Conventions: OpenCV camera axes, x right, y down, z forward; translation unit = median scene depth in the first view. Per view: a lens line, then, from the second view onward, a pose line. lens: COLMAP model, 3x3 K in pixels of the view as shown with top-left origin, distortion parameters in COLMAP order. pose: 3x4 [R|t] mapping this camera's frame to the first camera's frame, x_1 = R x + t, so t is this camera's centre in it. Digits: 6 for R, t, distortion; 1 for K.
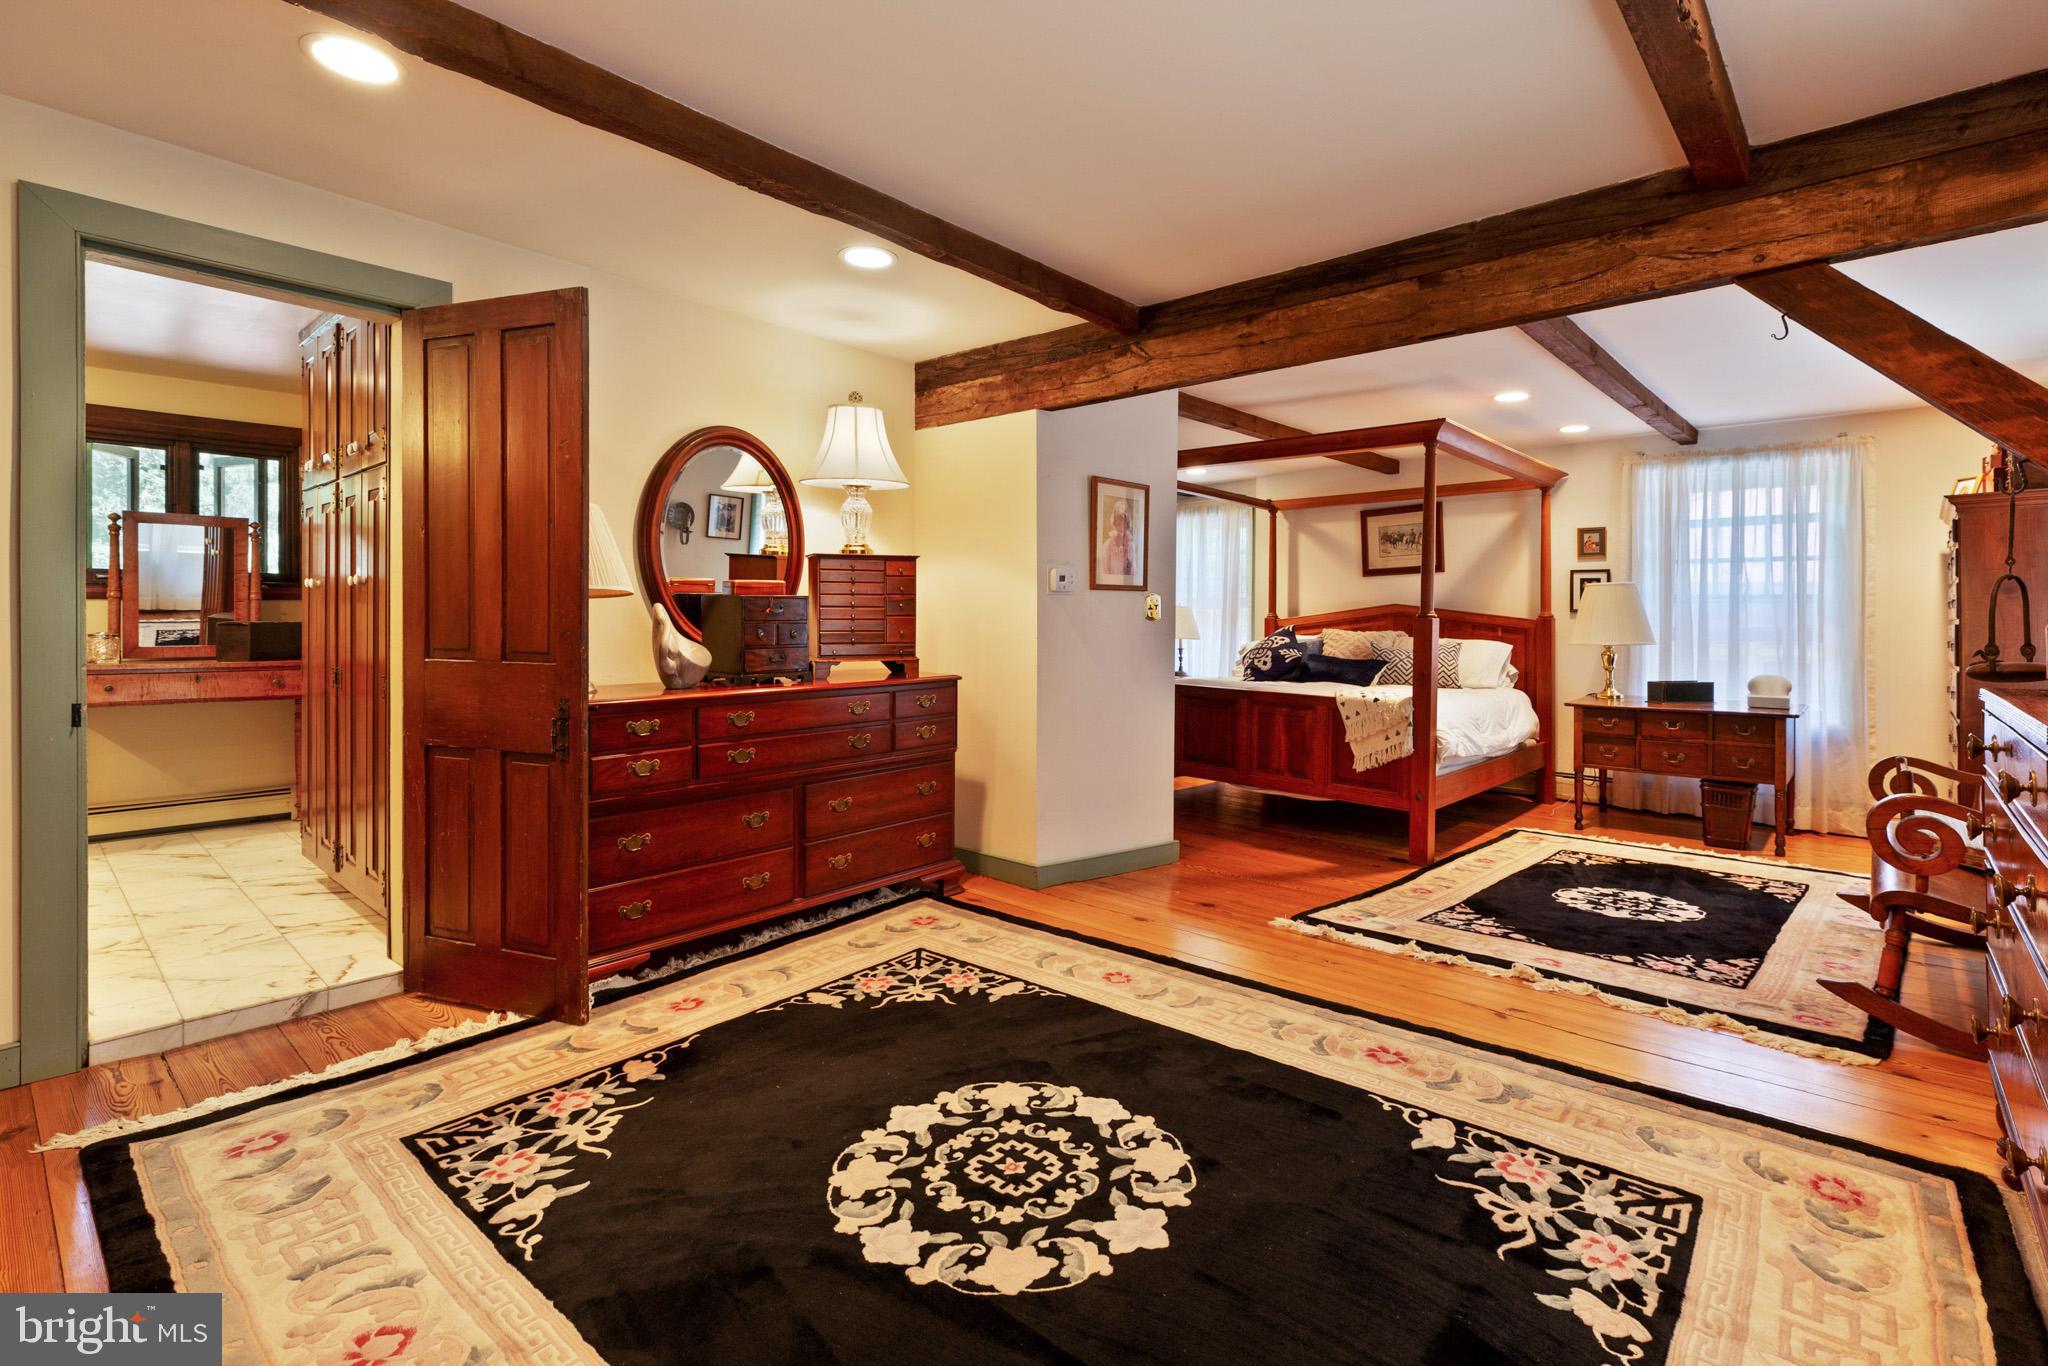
lens RADIAL K [[956.8, 0, 1033.7], [0, 956.8, 626.6], [0, 0, 1]] dist [0.003257, 0.000649]
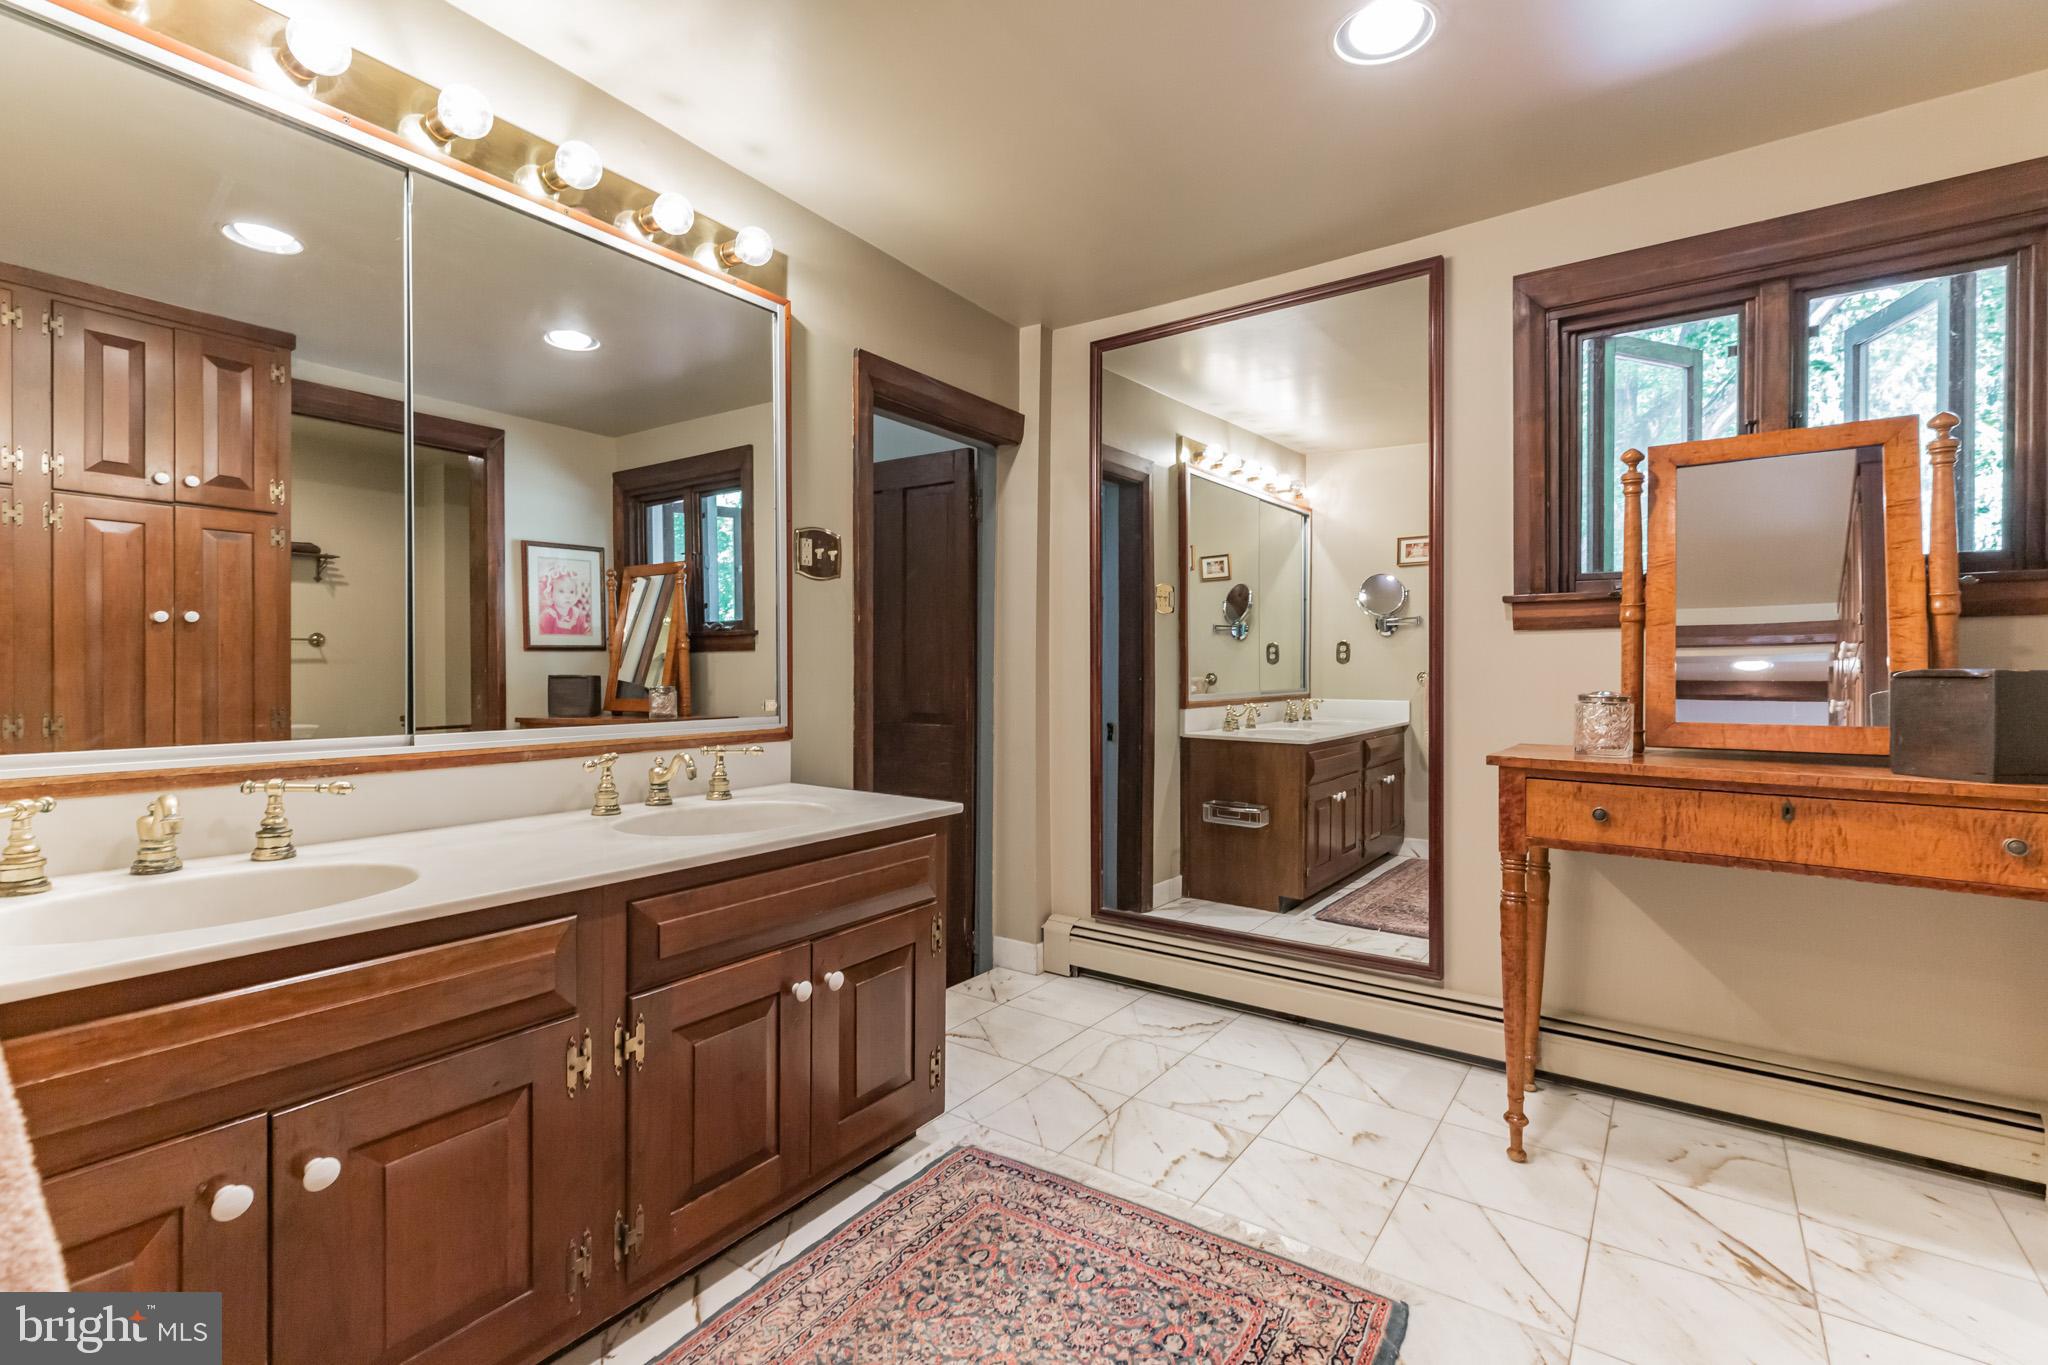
lens RADIAL K [[946.6, 0, 1024.0], [0, 946.6, 682.5], [0, 0, 1]] dist [-0.001624, -0.000545]
pose [[0.109491, 0.000444, -0.993988, -0.150992], [0.001570, 0.999999, 0.000619, -0.000078], [0.993986, -0.001628, 0.109491, 0.188442]]
